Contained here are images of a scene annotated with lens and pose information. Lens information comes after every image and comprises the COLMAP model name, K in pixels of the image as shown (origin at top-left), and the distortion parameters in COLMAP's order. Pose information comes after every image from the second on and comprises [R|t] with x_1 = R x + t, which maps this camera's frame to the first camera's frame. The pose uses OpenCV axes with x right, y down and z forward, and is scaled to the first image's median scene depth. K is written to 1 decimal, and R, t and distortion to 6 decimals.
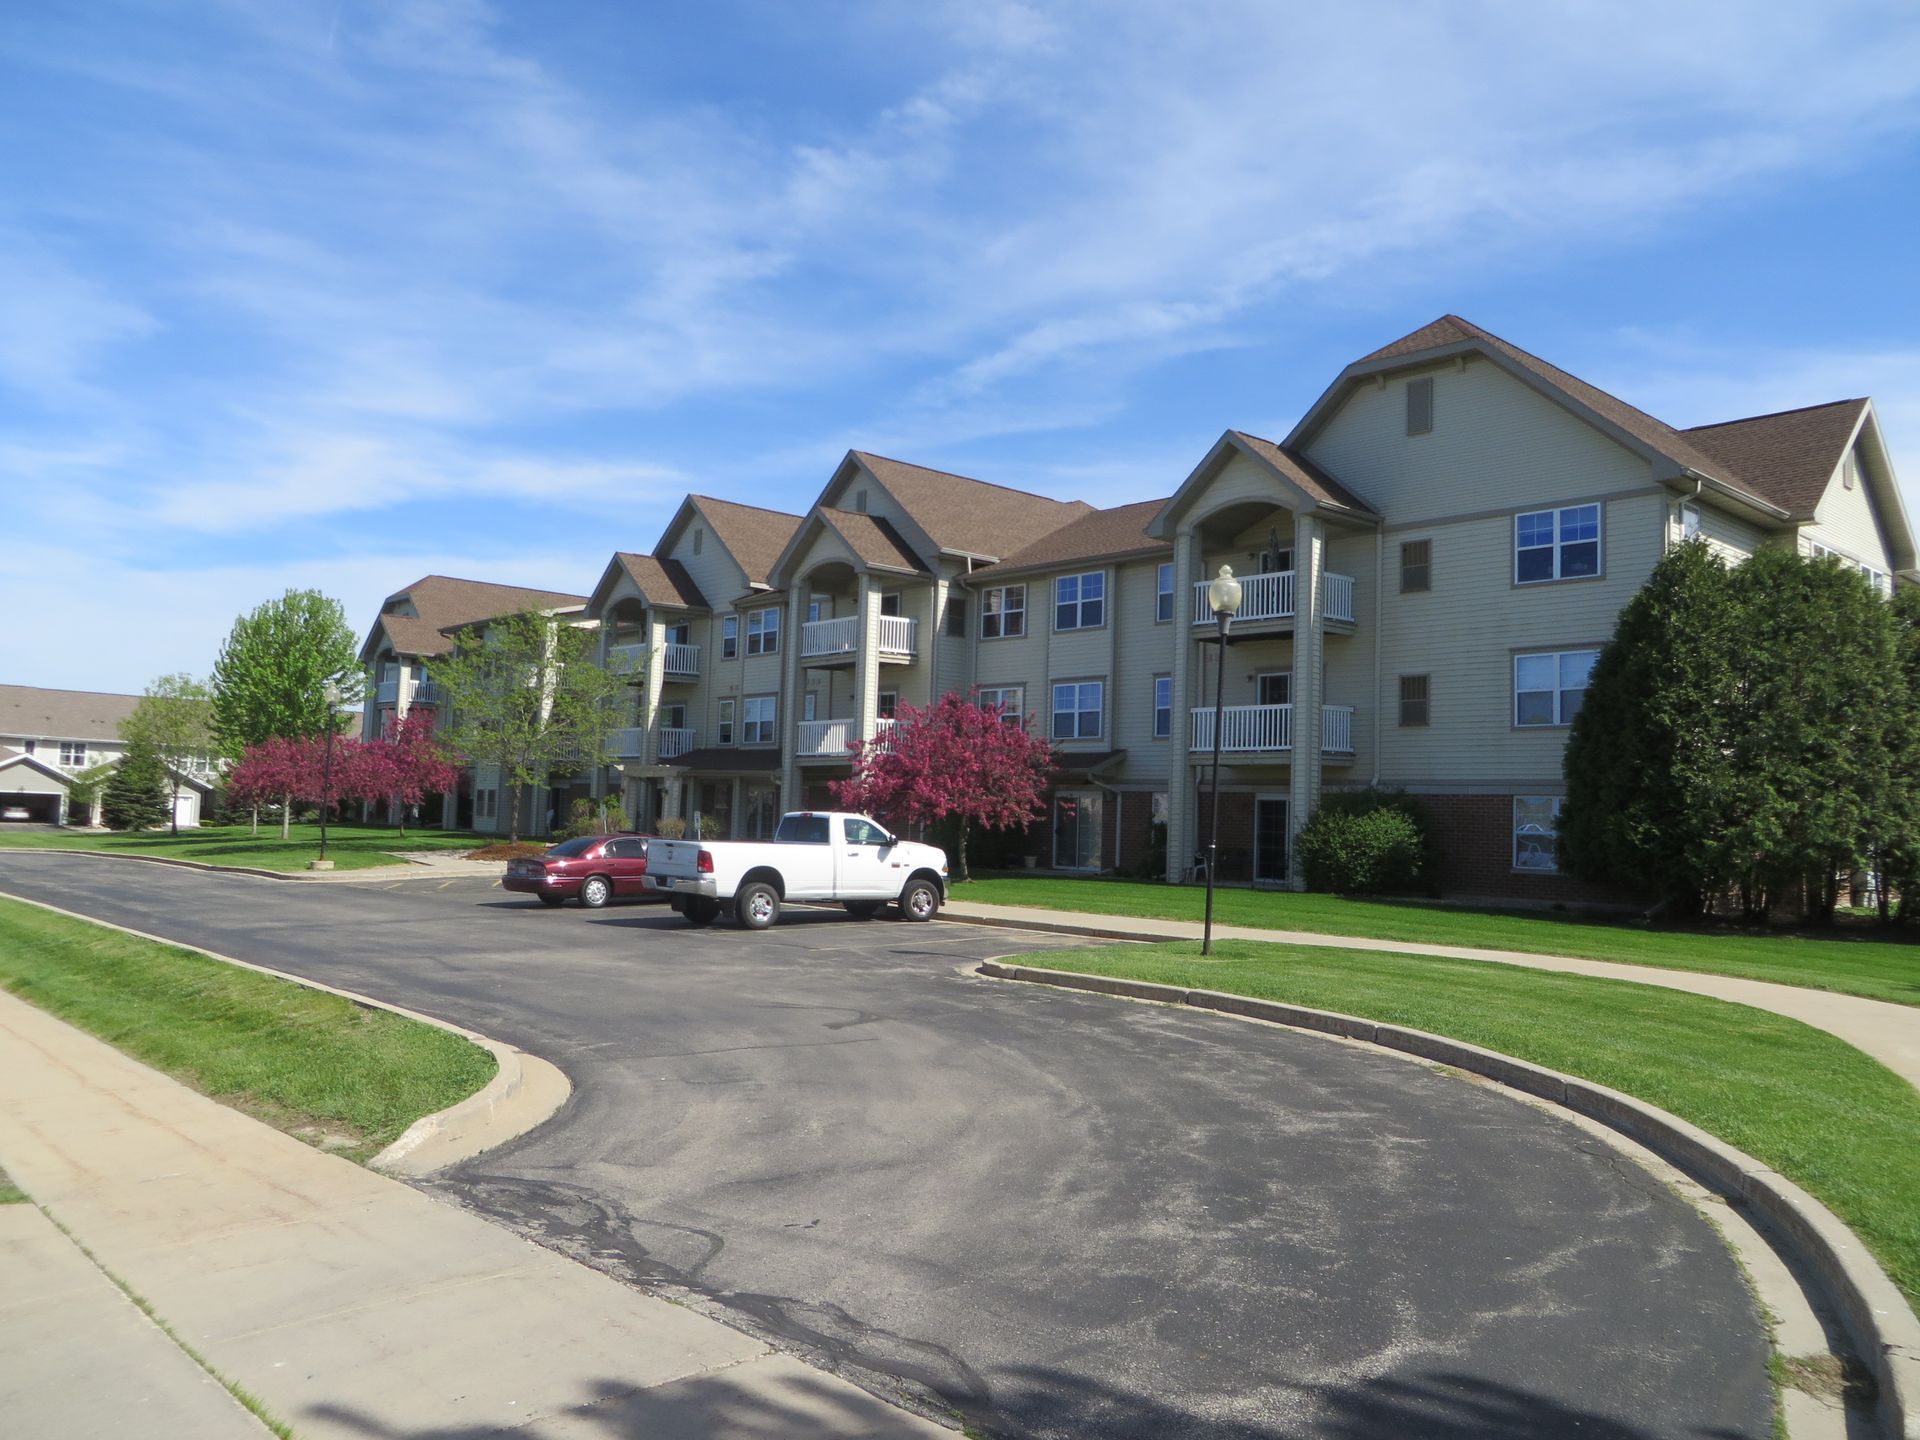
lens RADIAL K [[1394.7, 0, 960.0], [0, 1394.7, 721.5], [0, 0, 1]] dist [-0.055101, 0.001369]
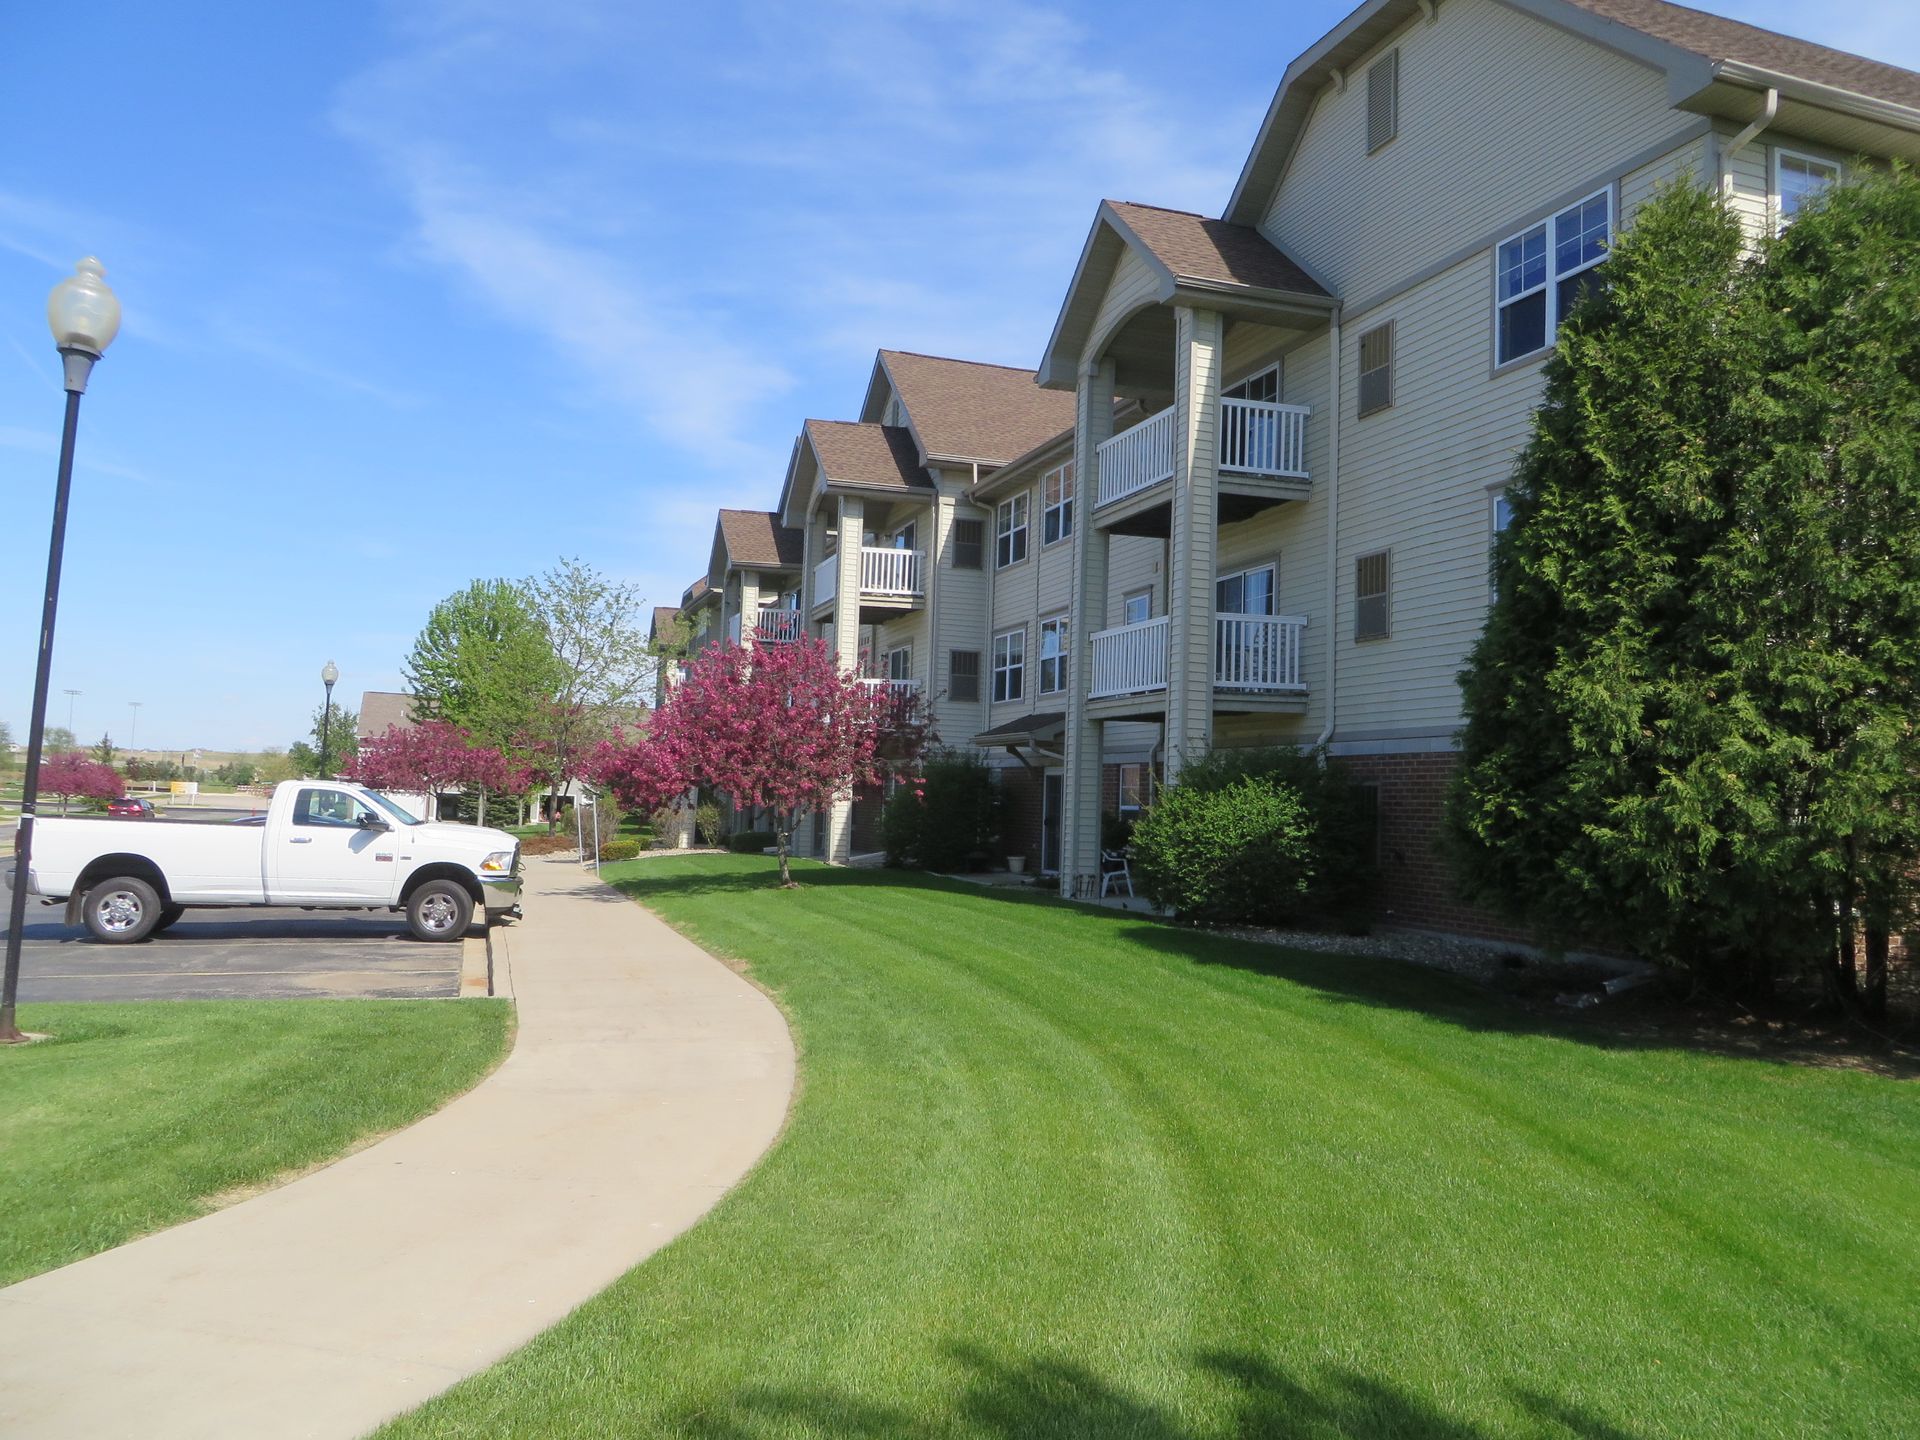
lens RADIAL K [[1433.4, 0, 960.3], [0, 1433.4, 715.8], [0, 0, 1]] dist [-0.034842, -0.004094]
pose [[0.910089, -0.028543, -0.413429, 0.389802], [0.025798, 0.999592, -0.012223, 0.035686], [0.413610, 0.000458, 0.910454, 0.351648]]
